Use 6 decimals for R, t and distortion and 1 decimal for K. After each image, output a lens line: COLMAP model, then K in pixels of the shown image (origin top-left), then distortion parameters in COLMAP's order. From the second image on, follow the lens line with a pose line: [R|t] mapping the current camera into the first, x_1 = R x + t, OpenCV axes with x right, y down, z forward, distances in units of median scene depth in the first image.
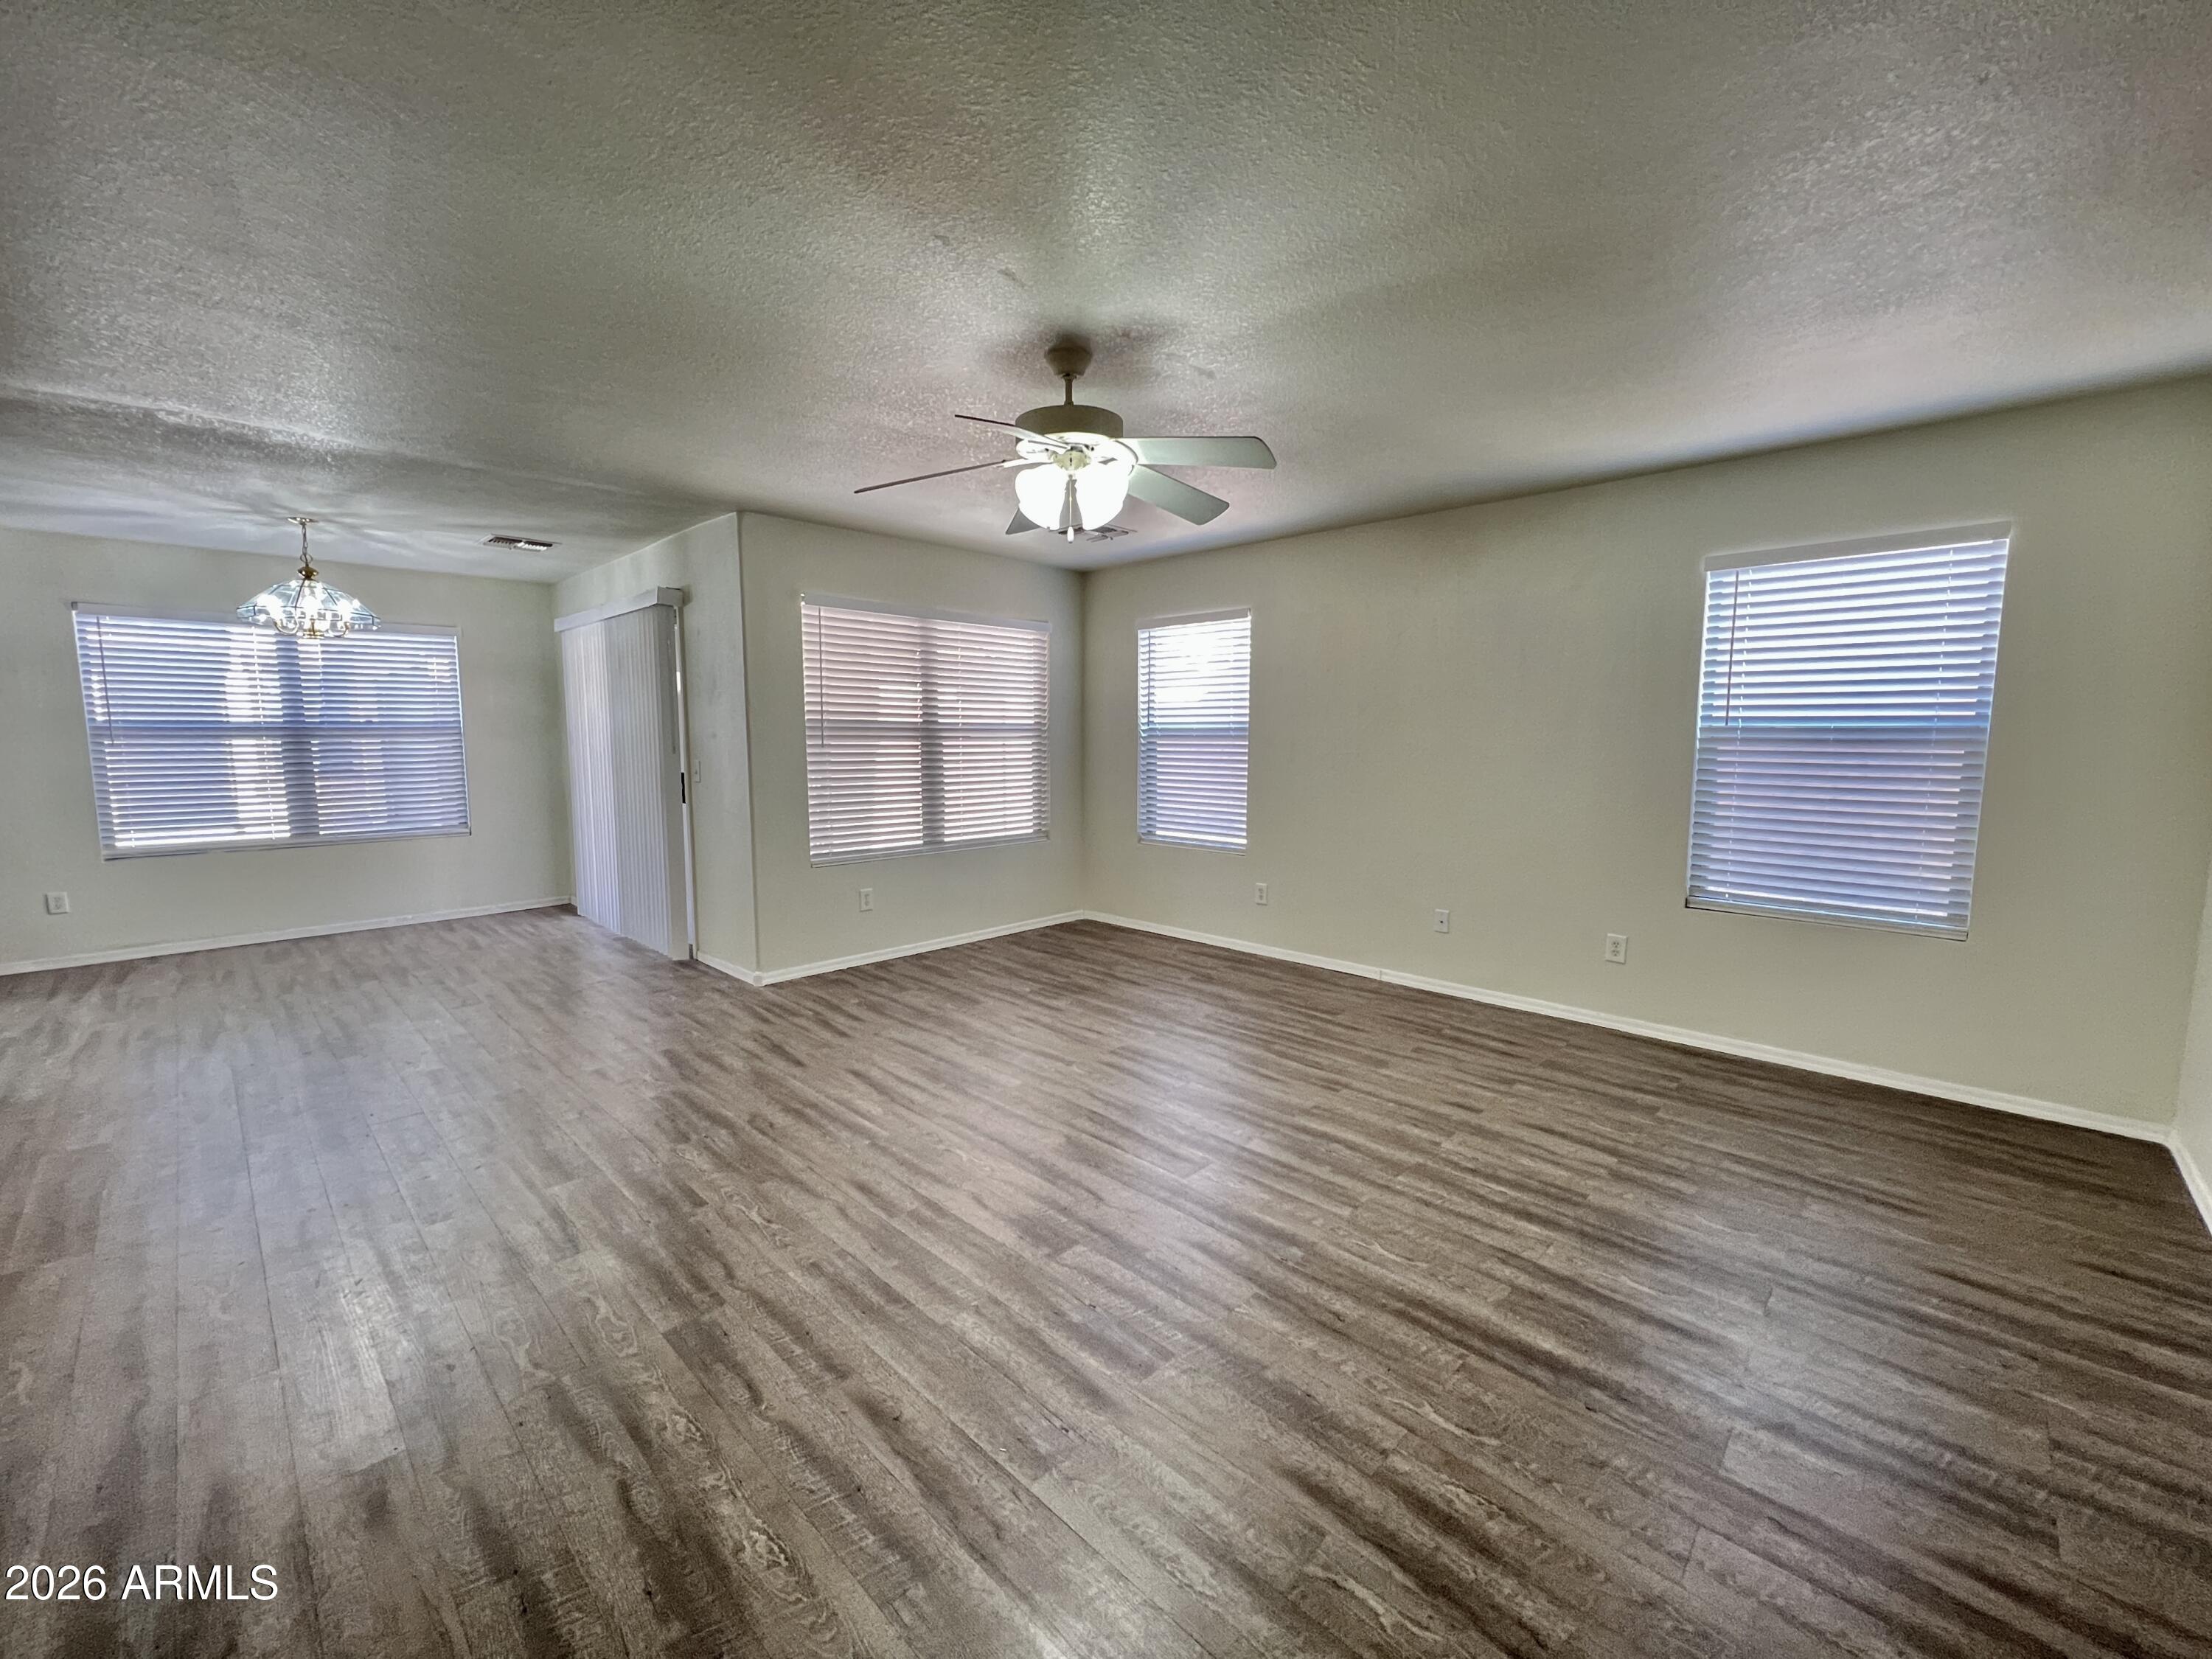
lens RADIAL K [[879.1, 0, 1106.0], [0, 879.1, 829.5], [0, 0, 1]] dist [0.000416, 0.000116]
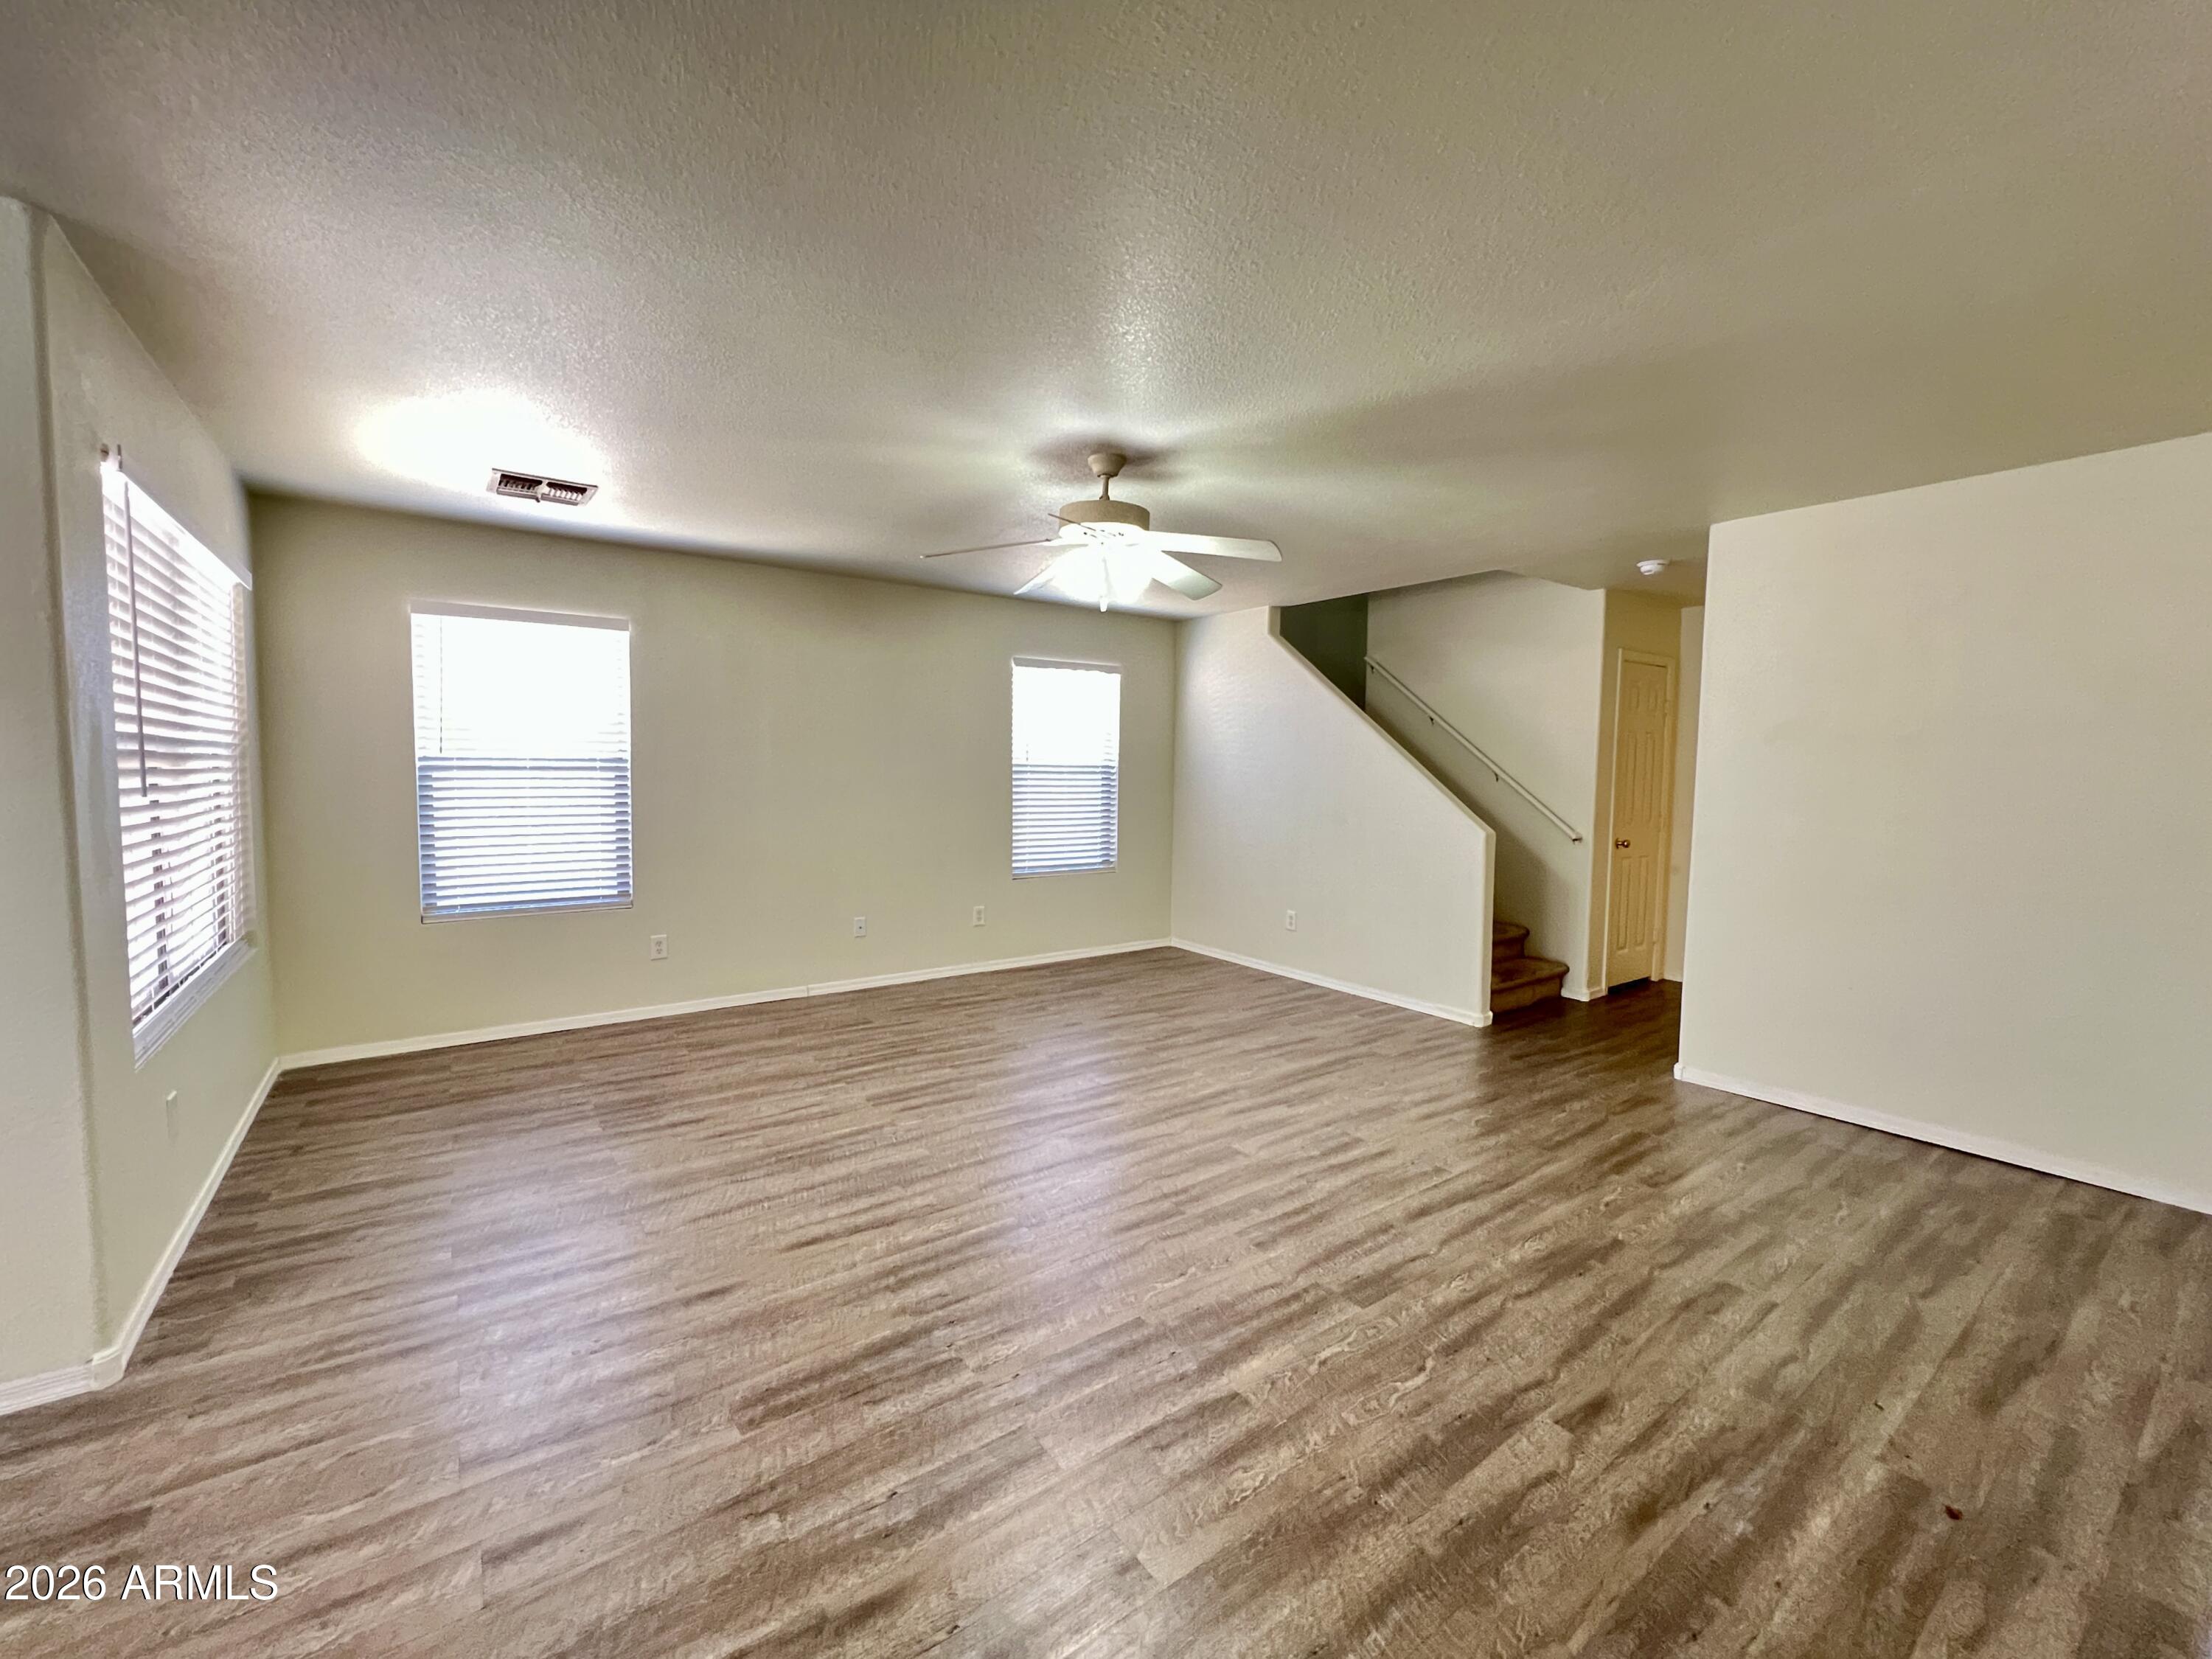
lens RADIAL K [[879.1, 0, 1106.0], [0, 879.1, 829.5], [0, 0, 1]] dist [0.000416, 0.000116]
pose [[0.182511, -0.068980, 0.980781, -1.152983], [0.095755, 0.994041, 0.052094, -0.089504], [-0.978530, 0.084407, 0.188029, 0.750693]]
